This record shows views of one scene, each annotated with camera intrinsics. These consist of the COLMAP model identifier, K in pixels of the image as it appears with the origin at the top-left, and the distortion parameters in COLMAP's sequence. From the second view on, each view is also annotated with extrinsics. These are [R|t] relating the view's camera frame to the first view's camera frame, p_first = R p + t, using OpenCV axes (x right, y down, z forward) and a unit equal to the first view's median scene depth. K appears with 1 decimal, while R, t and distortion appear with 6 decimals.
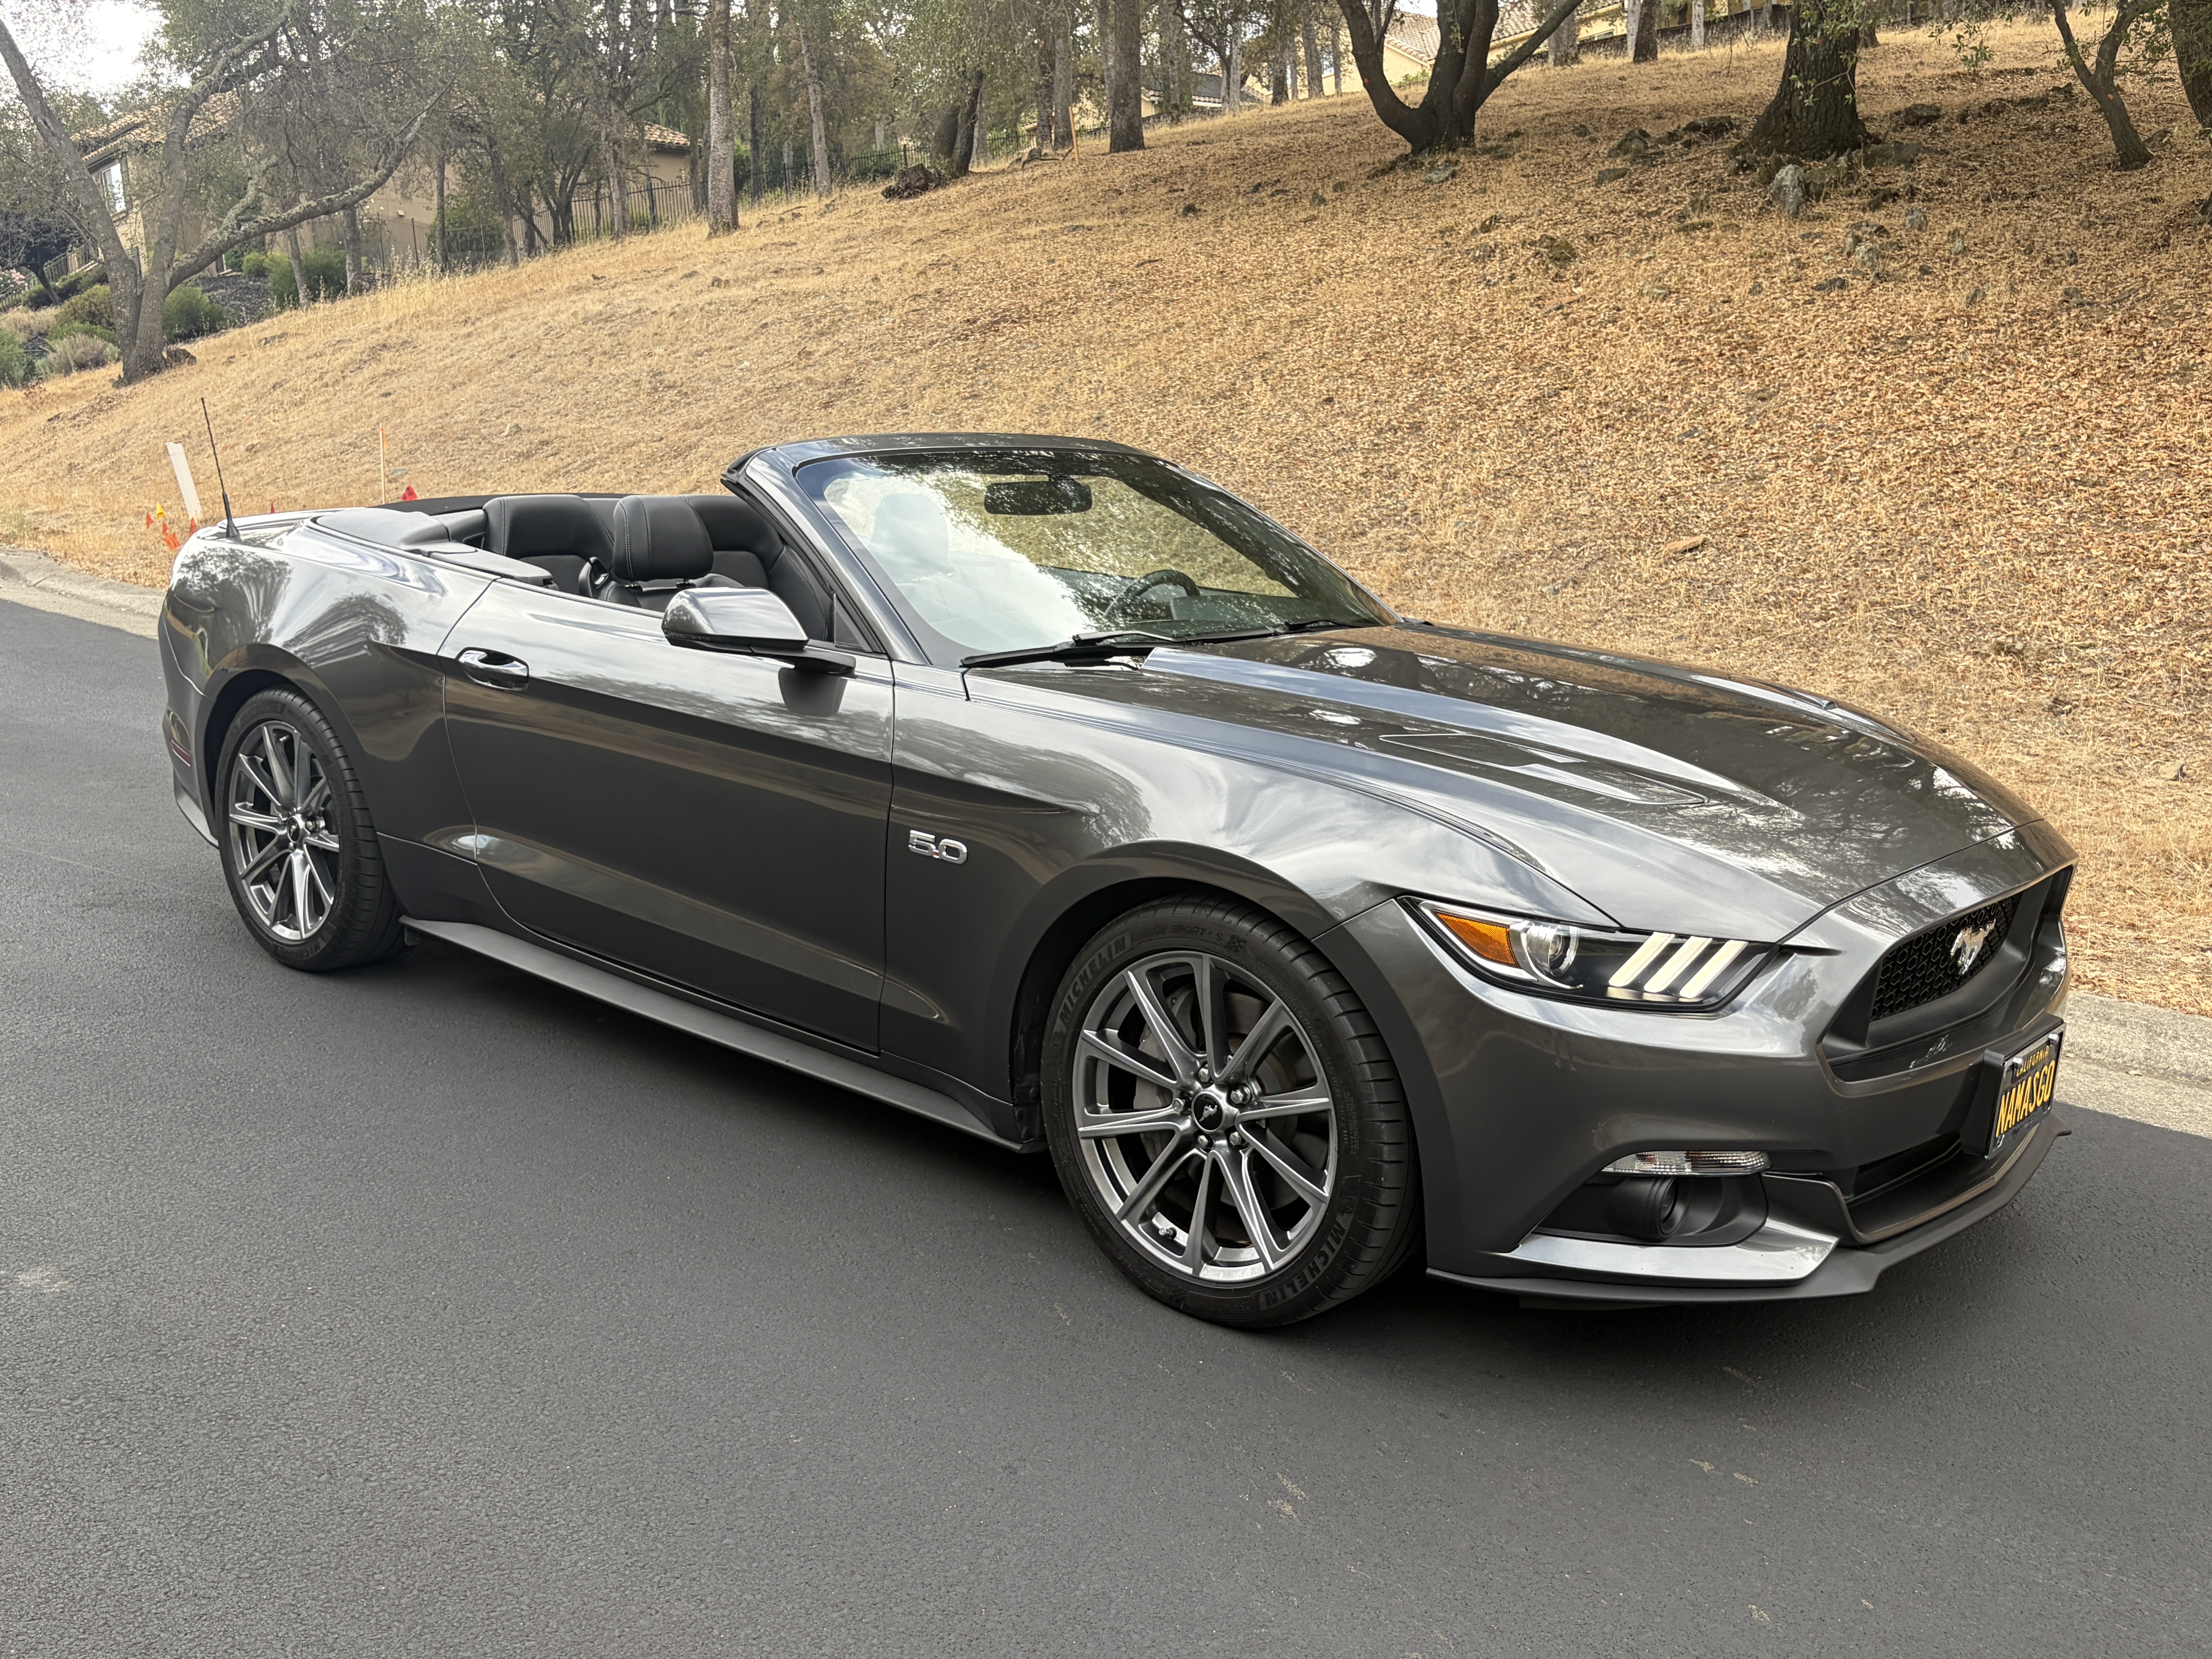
lens RADIAL K [[2166.7, 0, 1092.2], [0, 2166.7, 834.1], [0, 0, 1]] dist [0.063440, 0.000000]
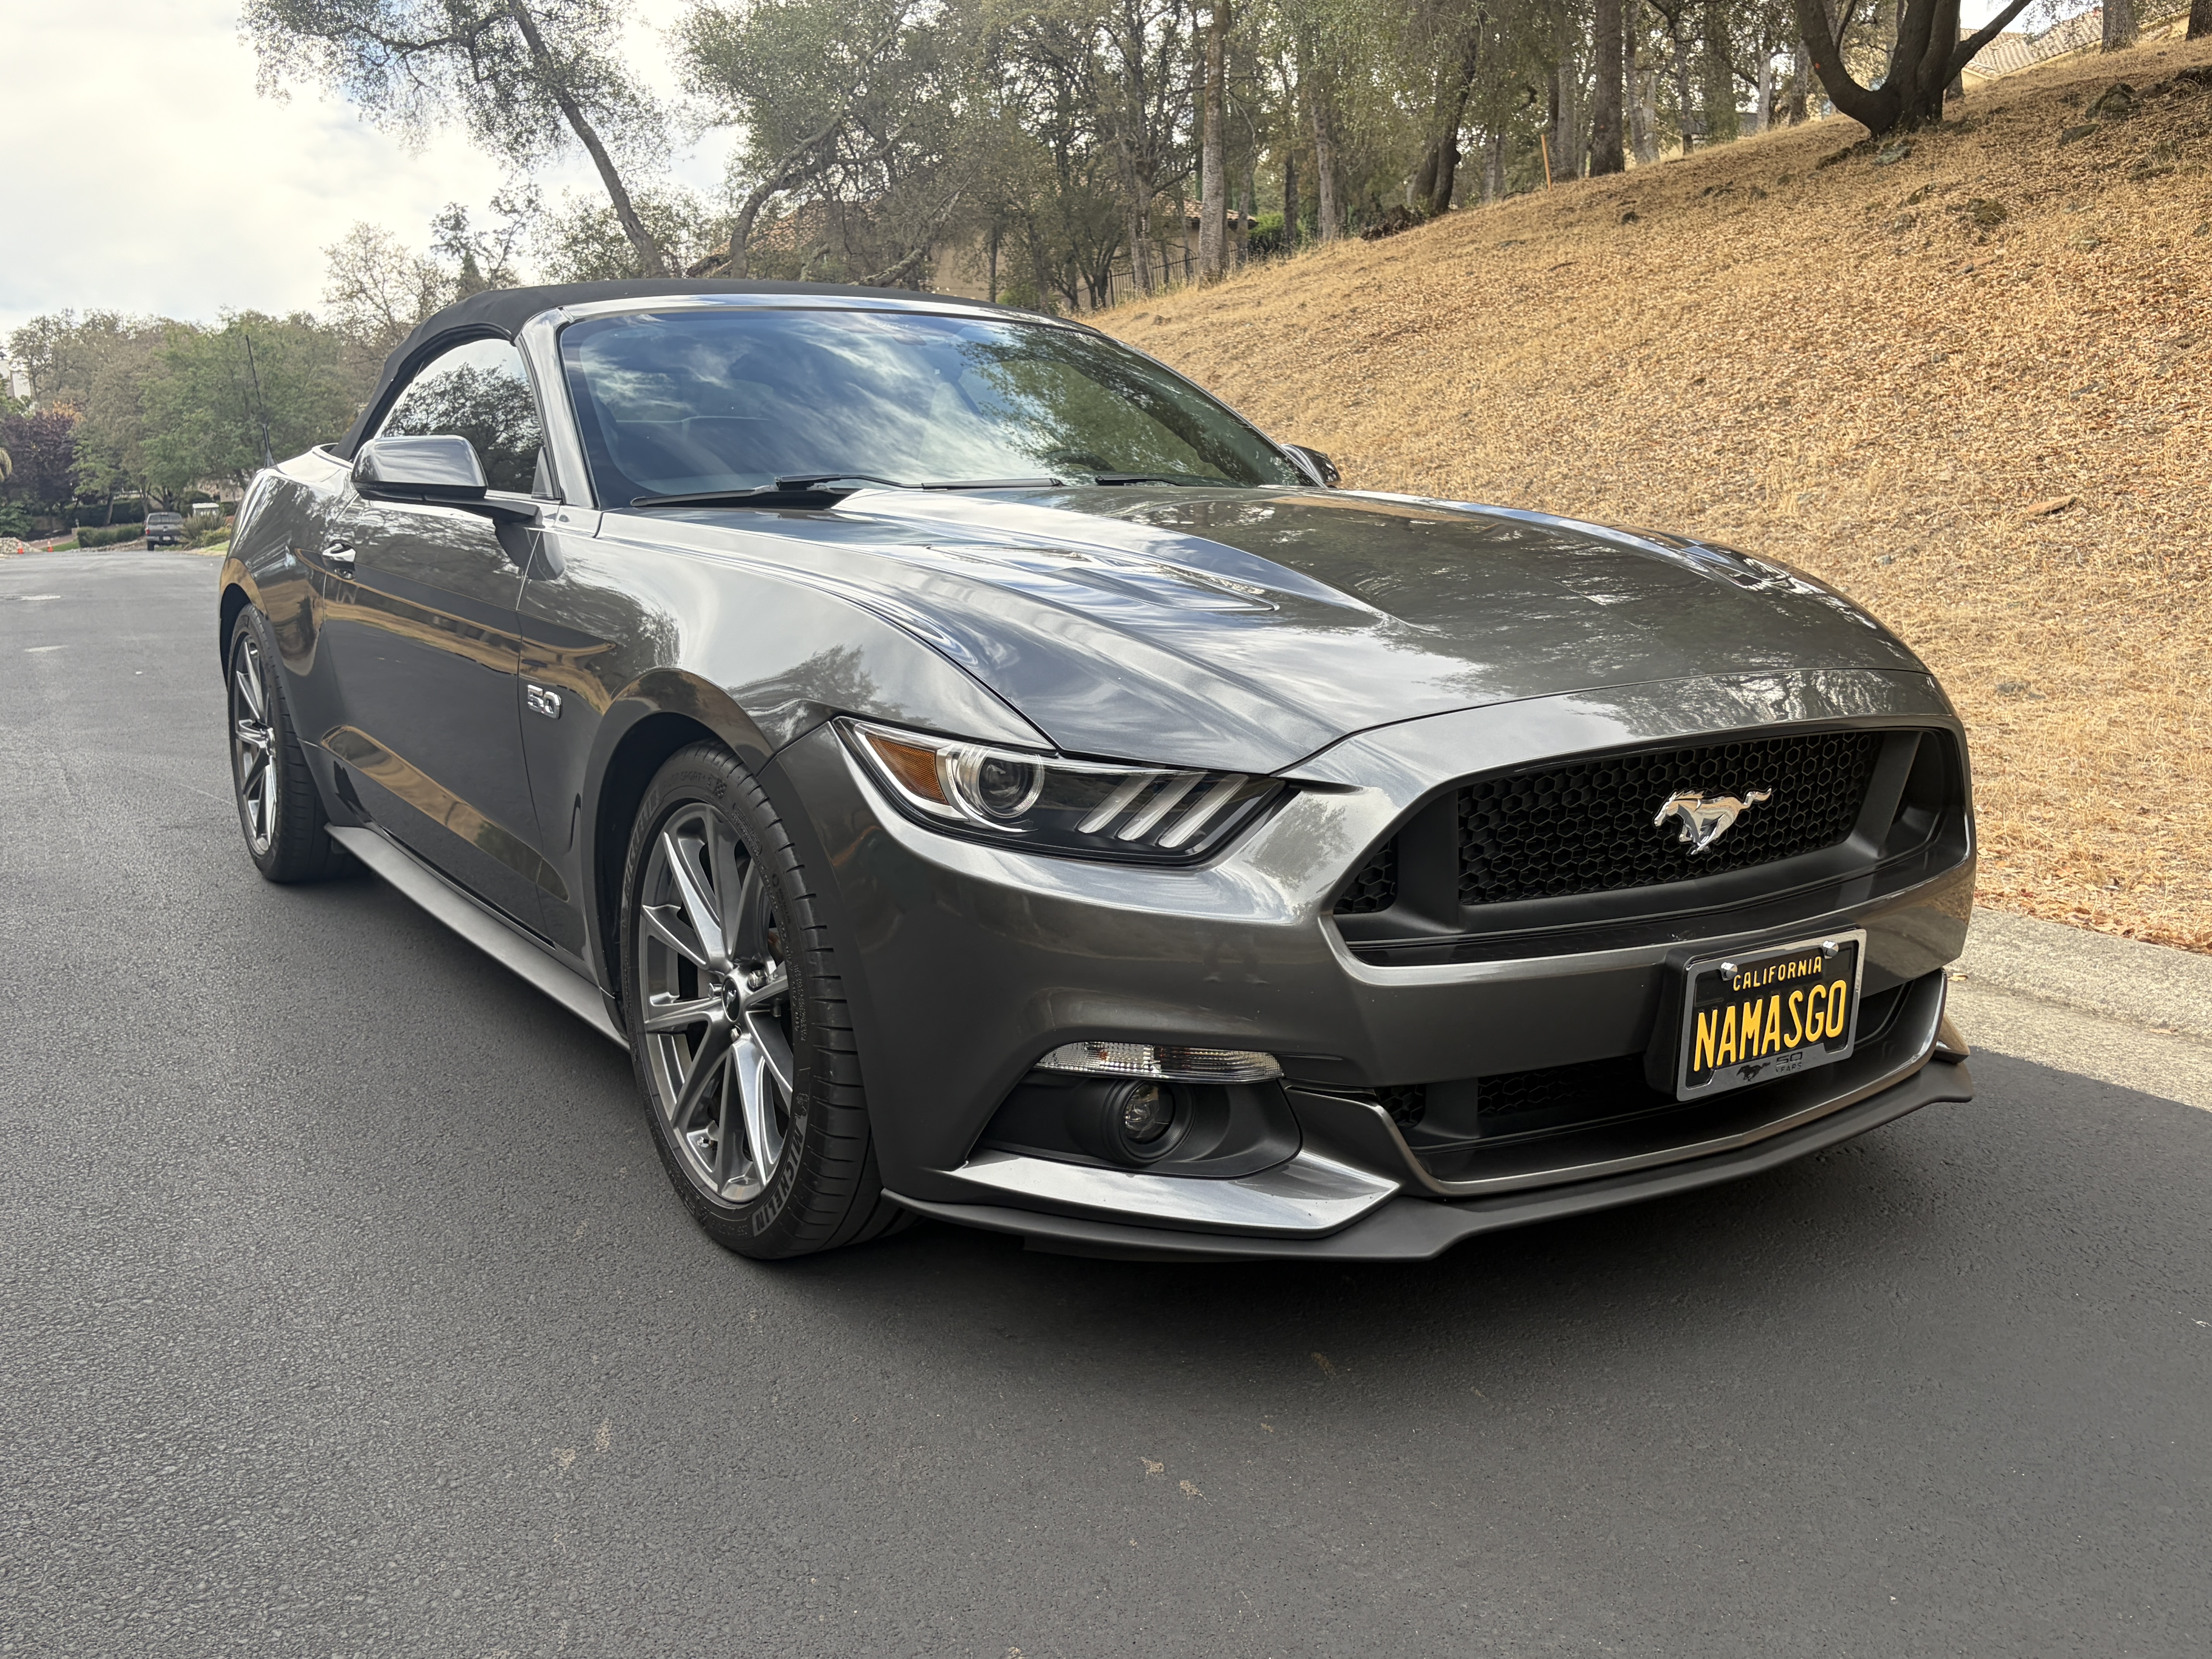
lens RADIAL K [[2061.2, 0, 1127.4], [0, 2061.2, 793.9], [0, 0, 1]] dist [0.055618, 0.000000]
pose [[0.959834, 0.010704, -0.280365, 0.132587], [-0.024112, 0.998722, -0.044419, 0.025484], [0.279531, 0.049395, 0.958865, 0.085821]]
